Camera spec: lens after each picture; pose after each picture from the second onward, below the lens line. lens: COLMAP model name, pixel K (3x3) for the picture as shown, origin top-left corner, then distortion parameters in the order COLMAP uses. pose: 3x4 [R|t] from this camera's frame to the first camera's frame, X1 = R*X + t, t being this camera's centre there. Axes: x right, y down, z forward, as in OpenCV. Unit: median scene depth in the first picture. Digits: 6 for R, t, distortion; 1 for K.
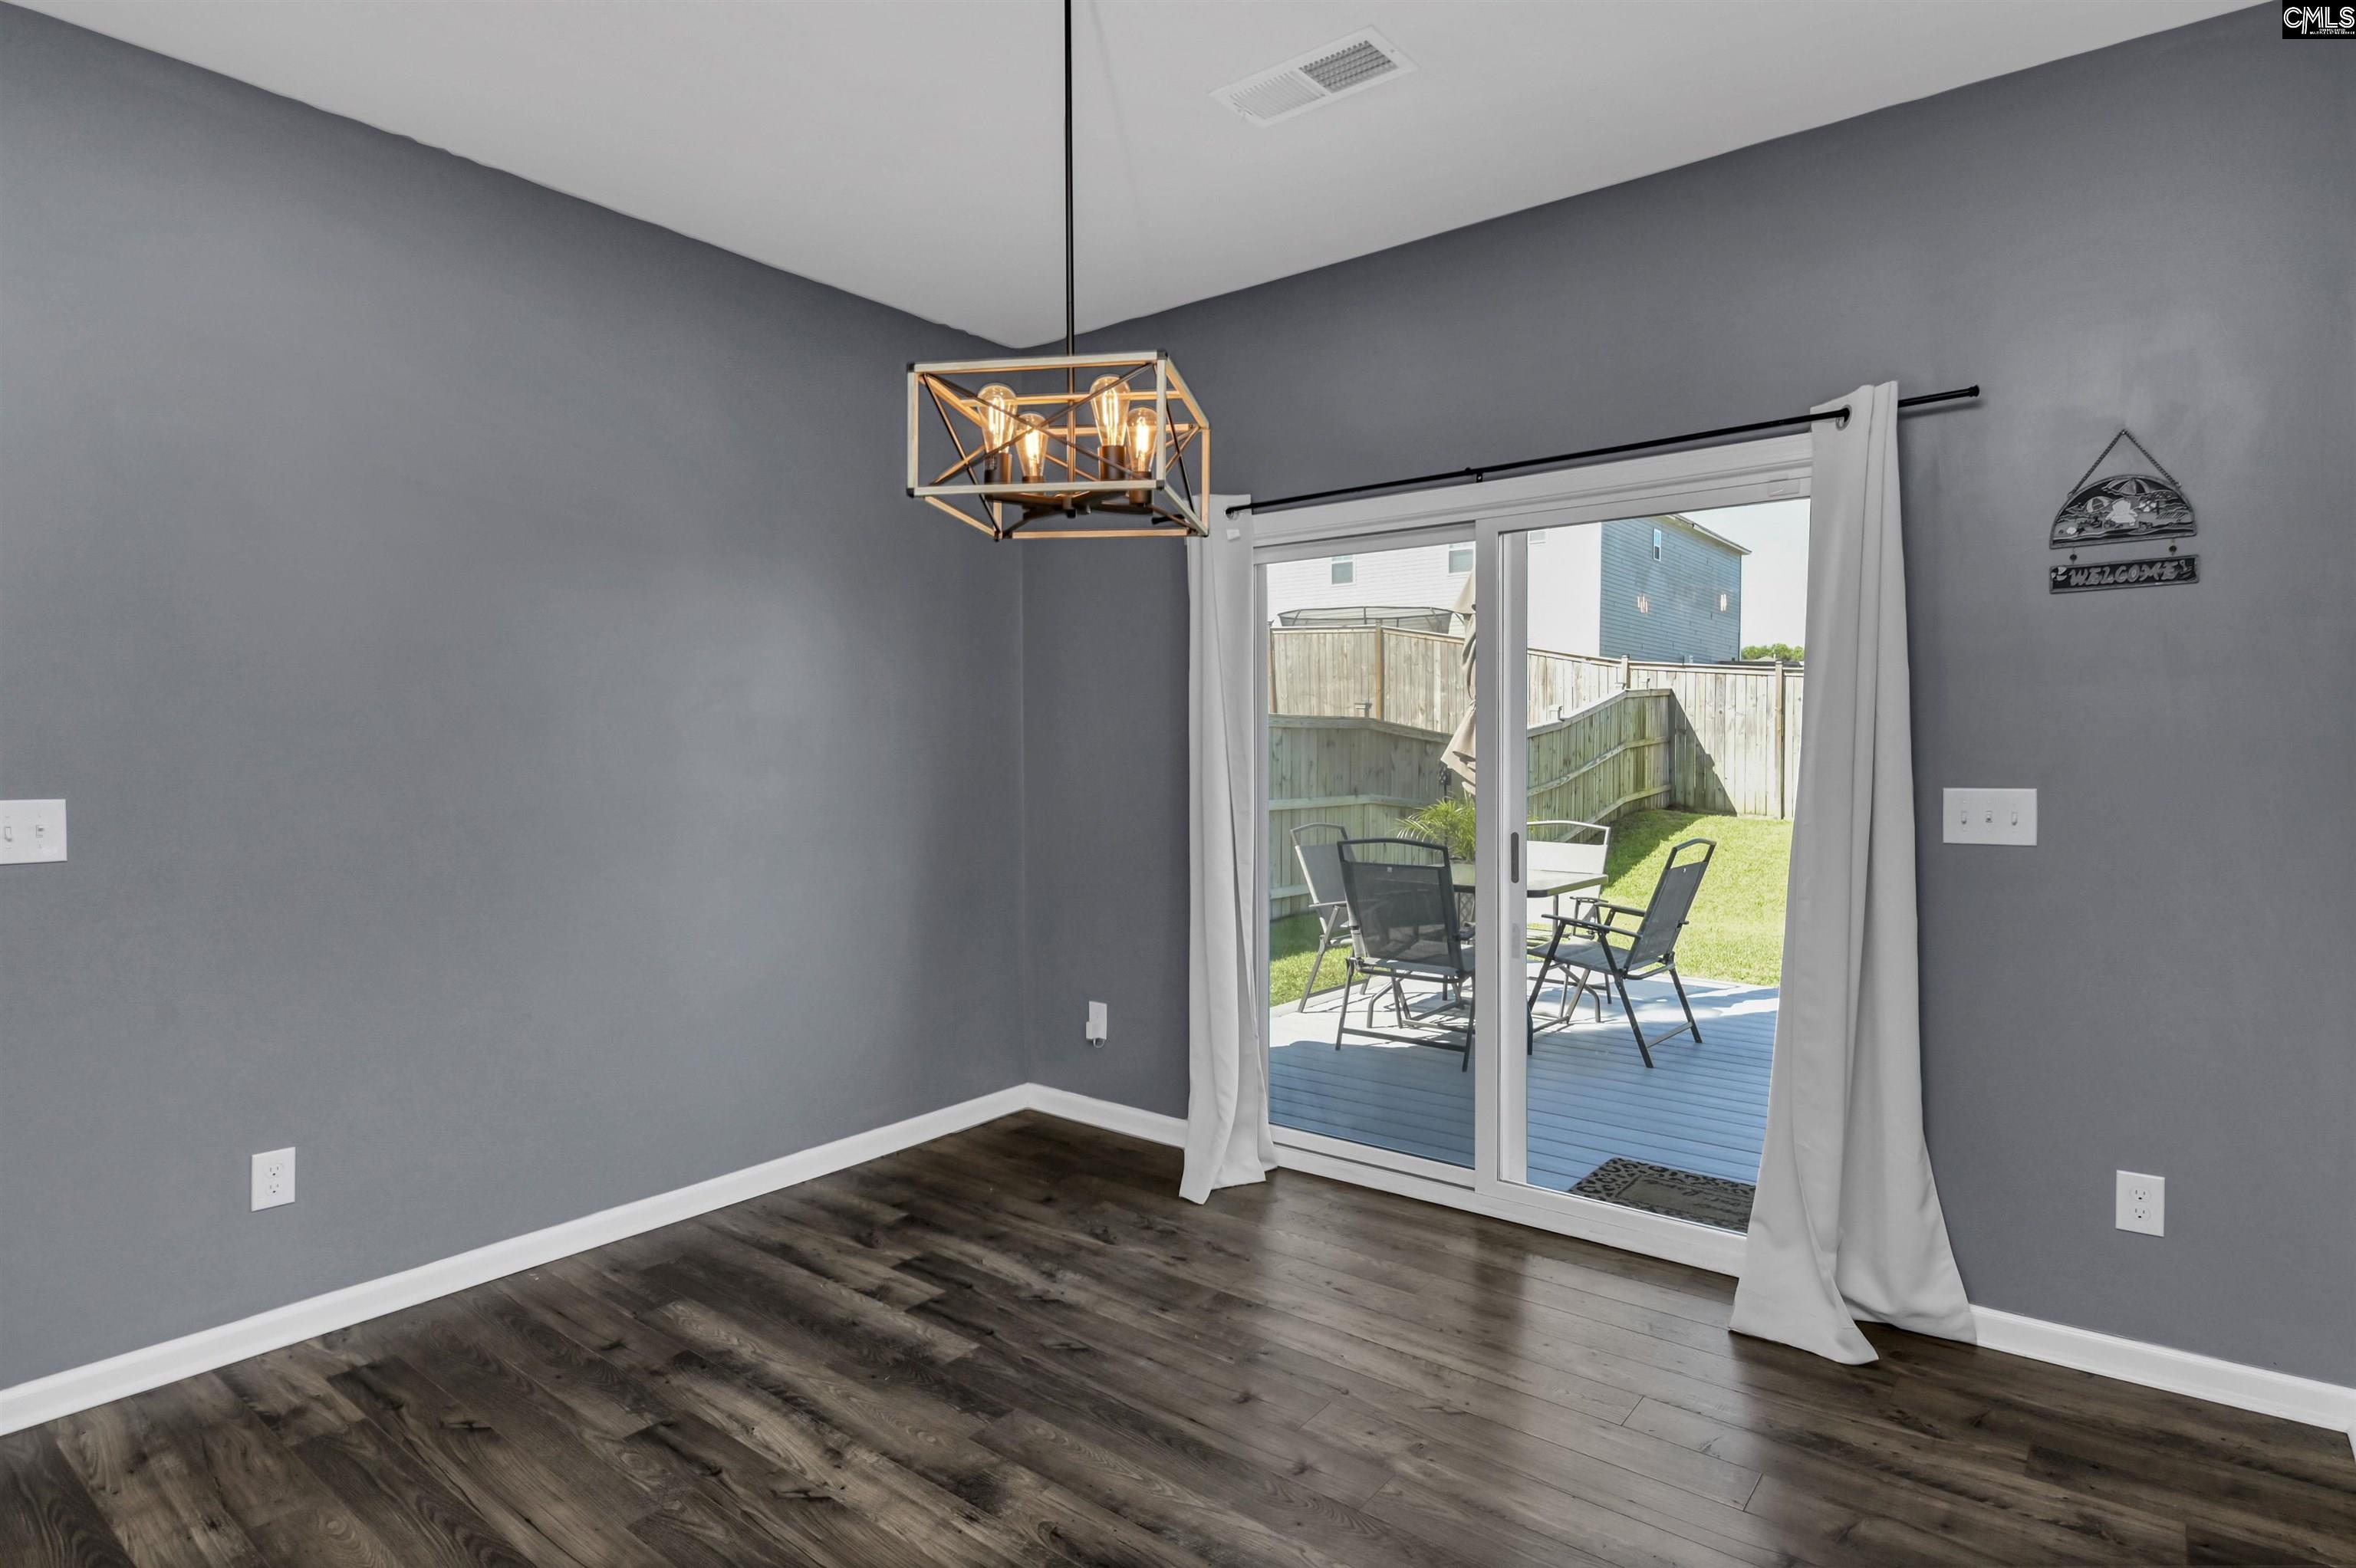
lens RADIAL K [[1198.5, 0, 1177.9], [0, 1198.5, 787.4], [0, 0, 1]] dist [-0.007189, -0.001777]
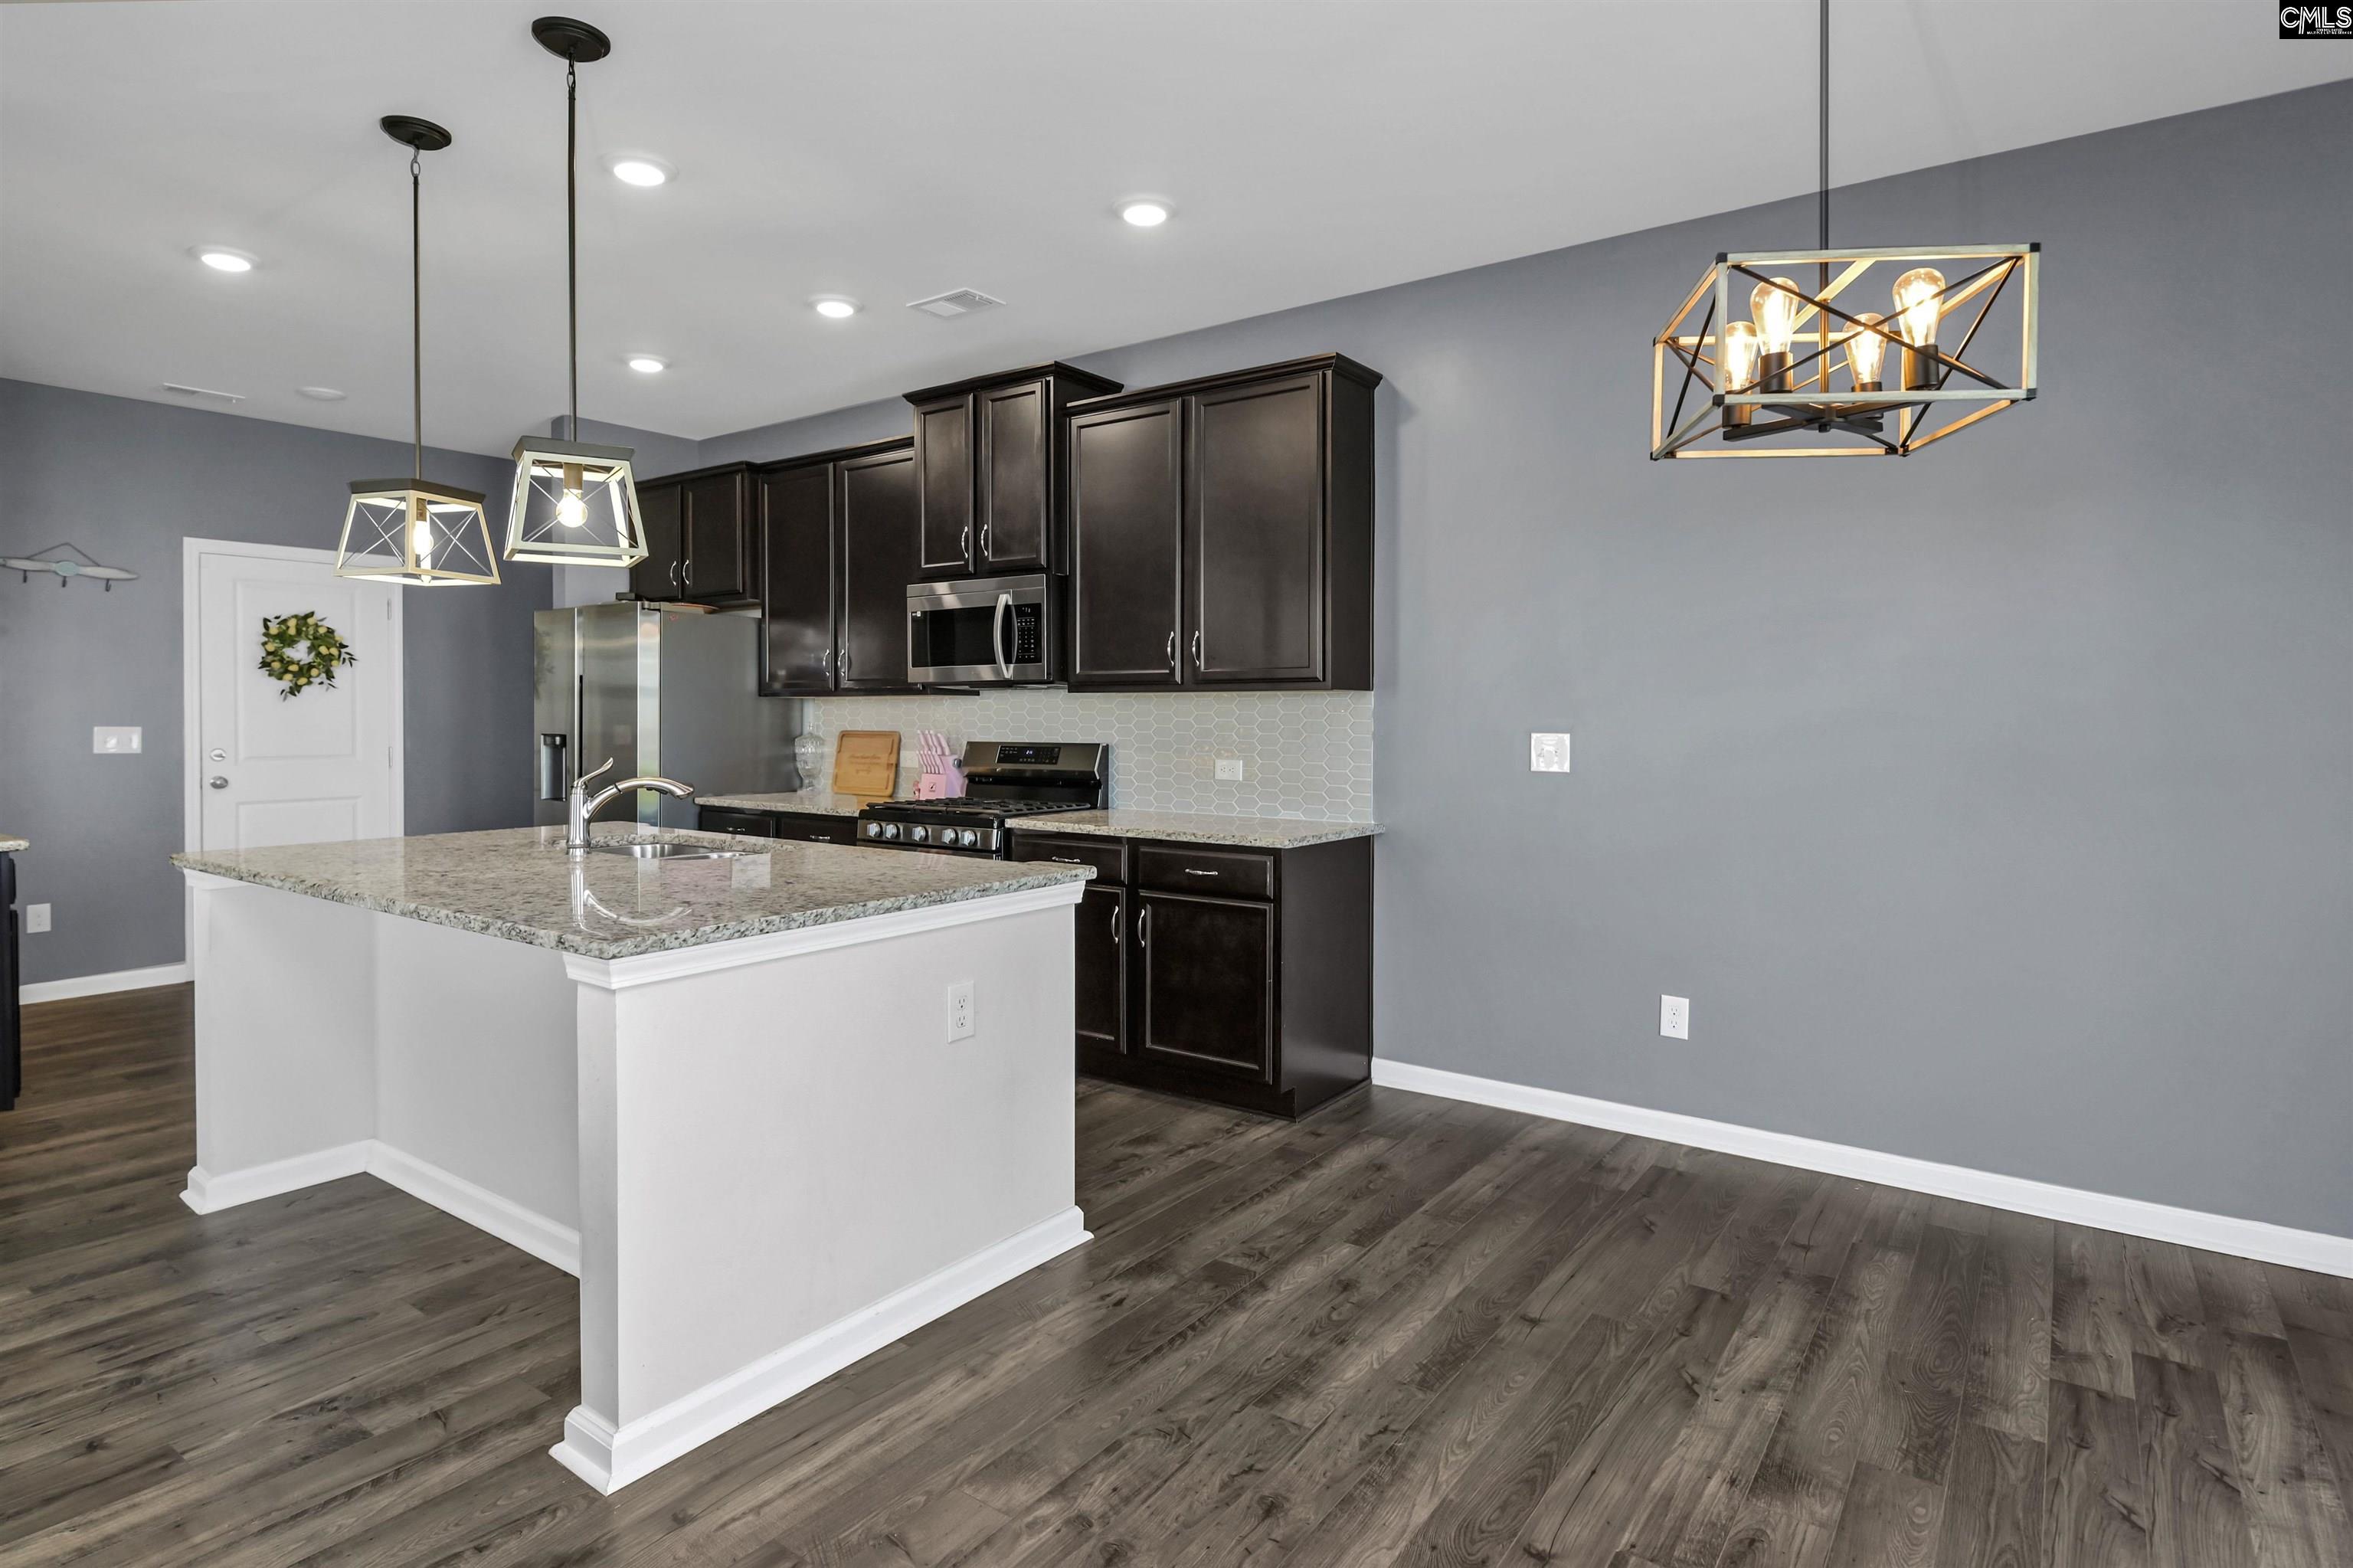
lens RADIAL K [[1232.9, 0, 1164.0], [0, 1232.9, 731.1], [0, 0, 1]] dist [-0.001372, -0.002260]
pose [[0.027870, 0.014764, -0.999503, 0.655033], [-0.036064, 0.999255, 0.013755, 0.014687], [0.998961, 0.035662, 0.028381, 0.415590]]
